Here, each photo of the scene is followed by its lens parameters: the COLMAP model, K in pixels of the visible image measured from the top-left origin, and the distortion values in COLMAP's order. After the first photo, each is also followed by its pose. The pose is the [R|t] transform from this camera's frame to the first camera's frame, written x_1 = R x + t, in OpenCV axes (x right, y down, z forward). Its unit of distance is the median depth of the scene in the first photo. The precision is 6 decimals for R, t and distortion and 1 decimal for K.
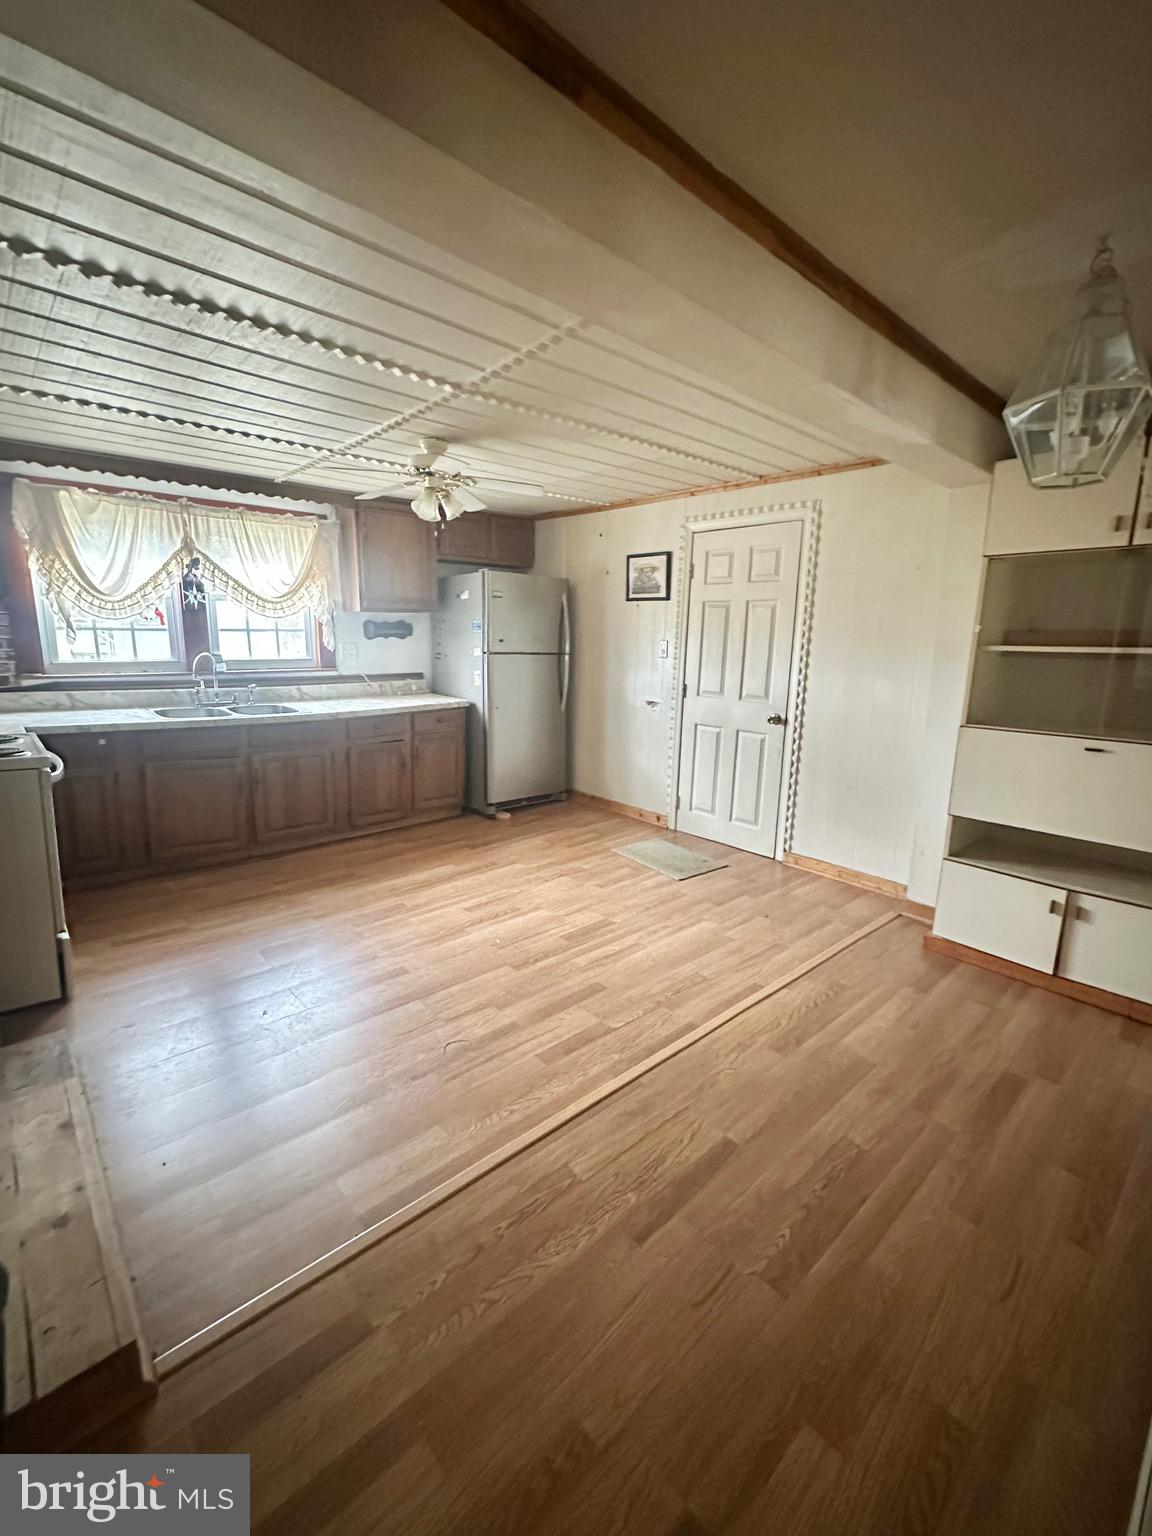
lens RADIAL K [[648.7, 0, 567.1], [0, 648.7, 762.1], [0, 0, 1]] dist [0.000186, -0.000223]
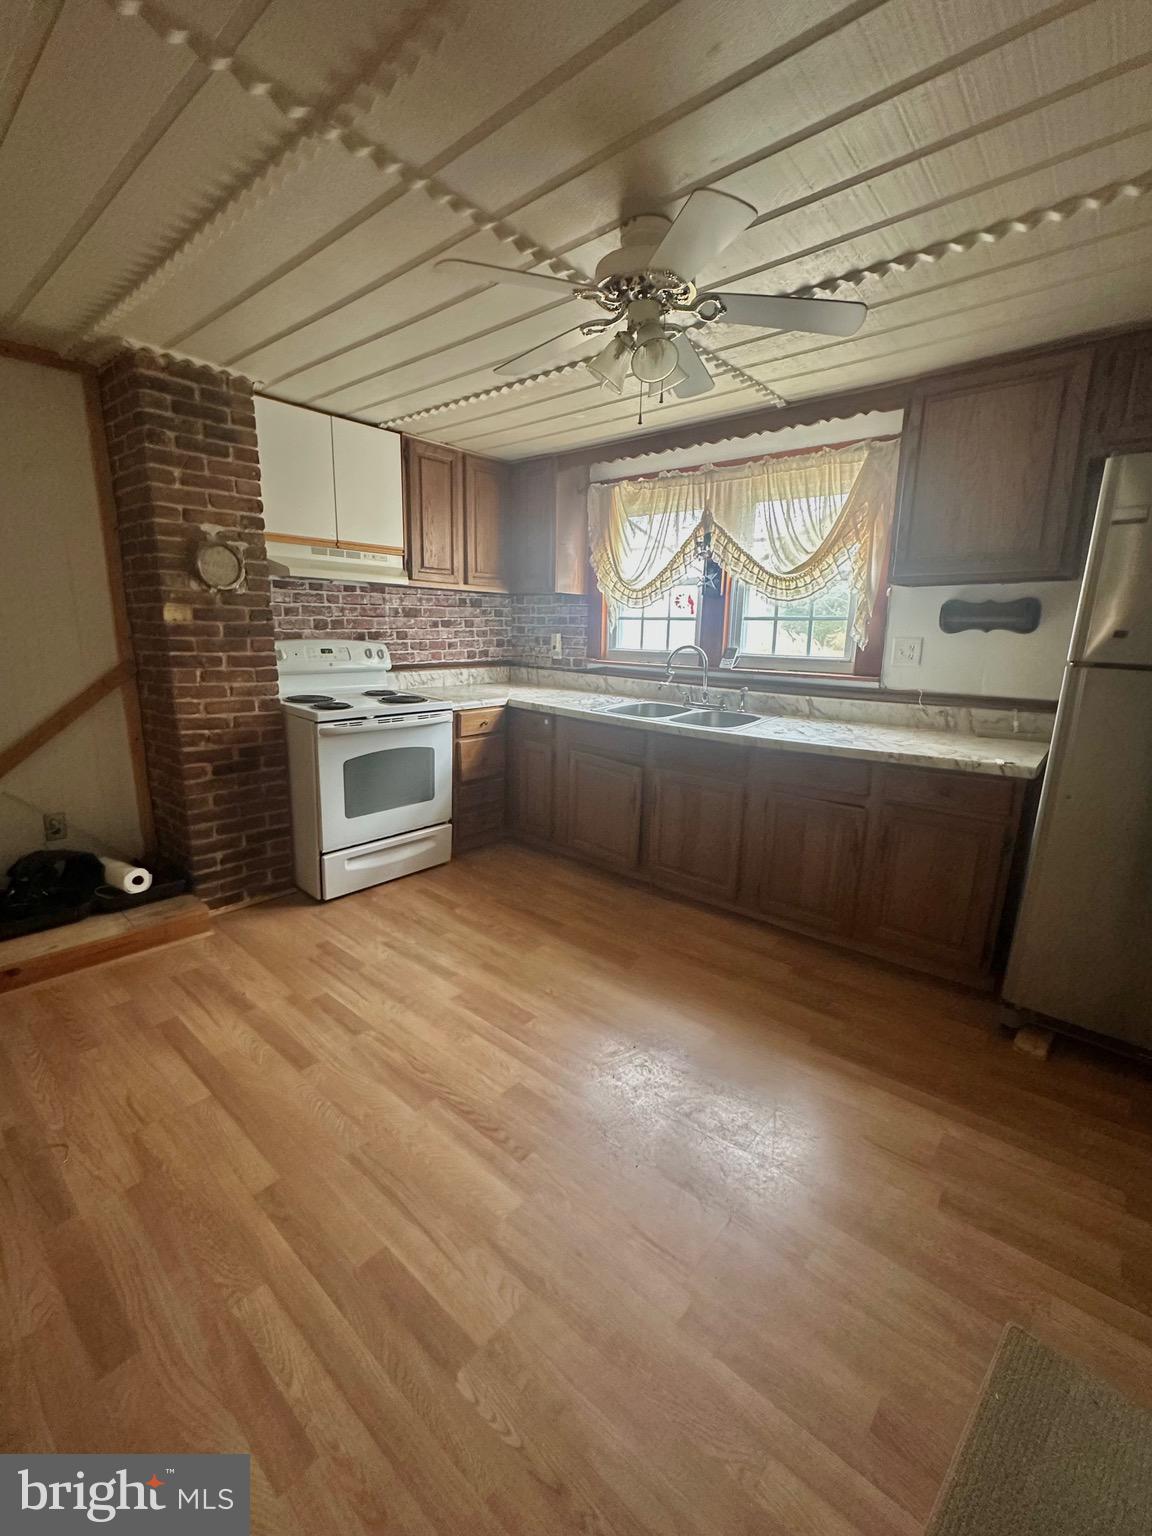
lens RADIAL K [[648.7, 0, 567.1], [0, 648.7, 762.1], [0, 0, 1]] dist [0.000186, -0.000223]
pose [[0.135912, 0.197215, -0.970893, 0.284985], [-0.203524, 0.964643, 0.167455, -0.127537], [0.969590, 0.174841, 0.171245, 0.714812]]
